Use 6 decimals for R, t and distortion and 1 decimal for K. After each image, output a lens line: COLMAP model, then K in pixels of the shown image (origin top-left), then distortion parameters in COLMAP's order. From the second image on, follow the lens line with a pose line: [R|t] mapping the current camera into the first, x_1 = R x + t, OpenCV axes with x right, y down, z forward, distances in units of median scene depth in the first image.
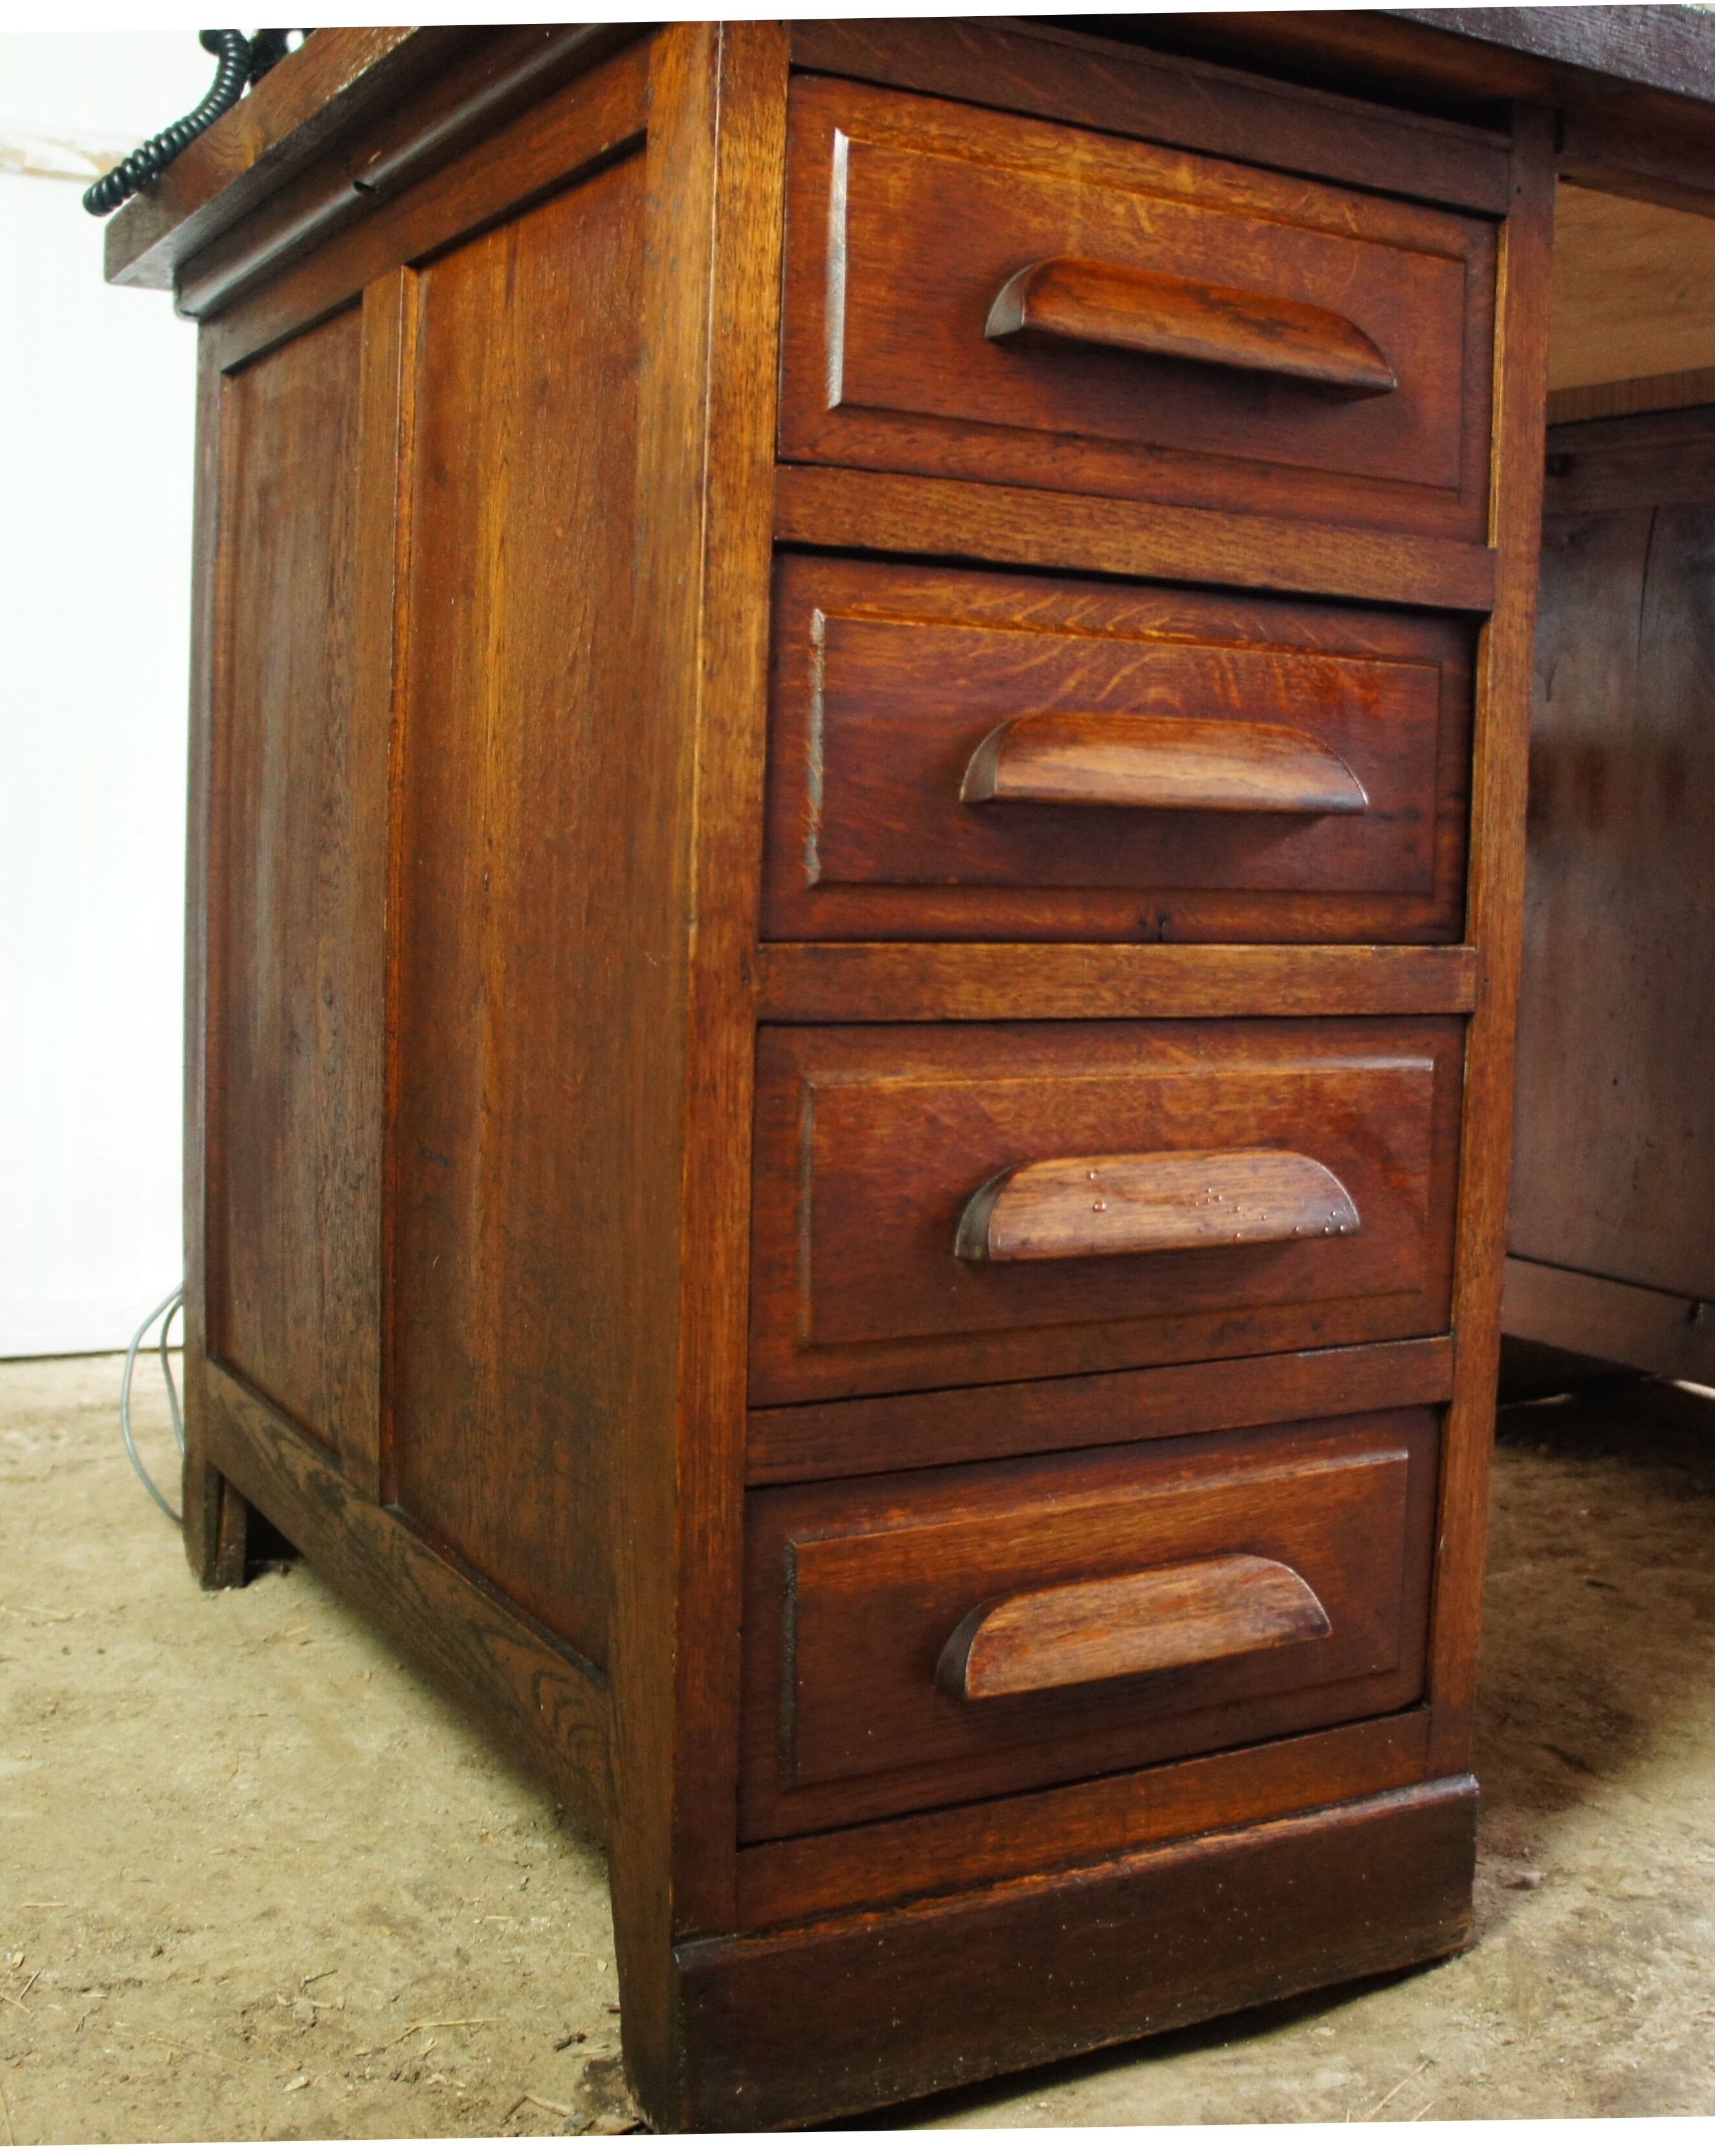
lens RADIAL K [[2474.5, 0, 1024.3], [0, 2474.5, 1026.0], [0, 0, 1]] dist [-0.150621, 0.000000]
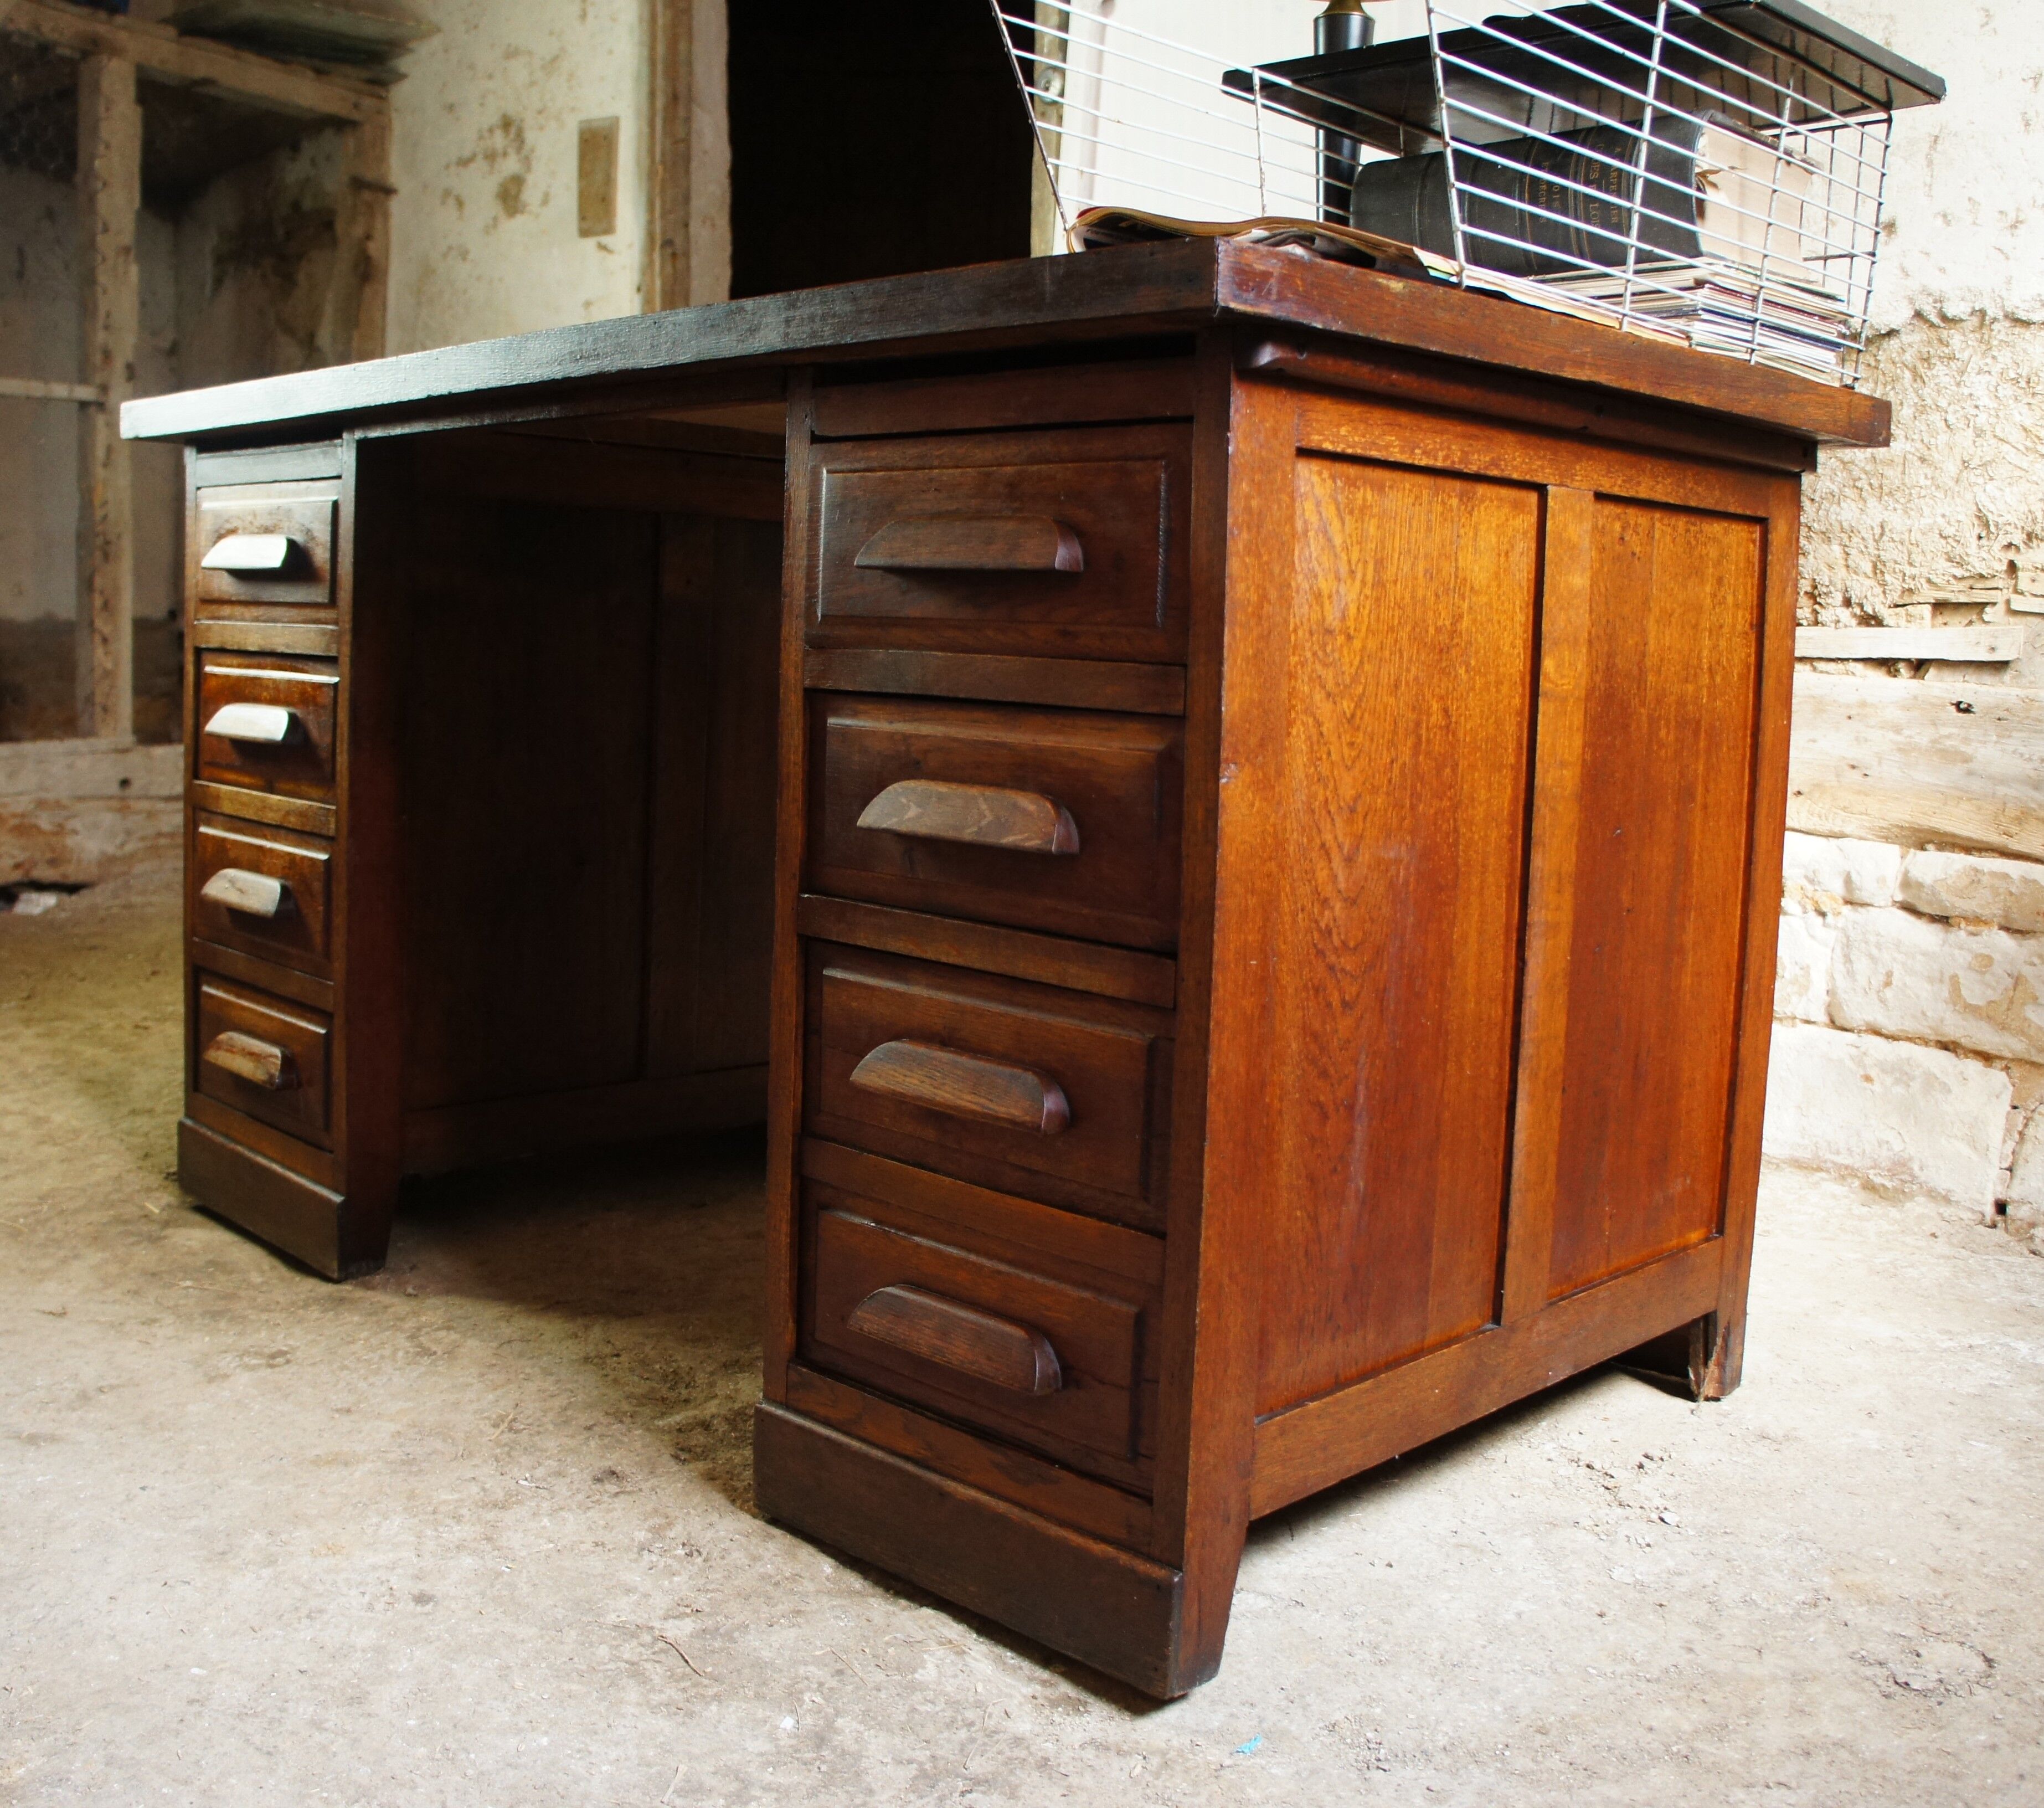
lens RADIAL K [[2207.2, 0, 976.7], [0, 2207.2, 875.6], [0, 0, 1]] dist [-0.137212, 0.000000]
pose [[0.196374, 0.081174, -0.977163, 2.284762], [-0.121657, 0.990884, 0.057865, -0.155297], [0.972953, 0.107515, 0.204460, 1.209658]]
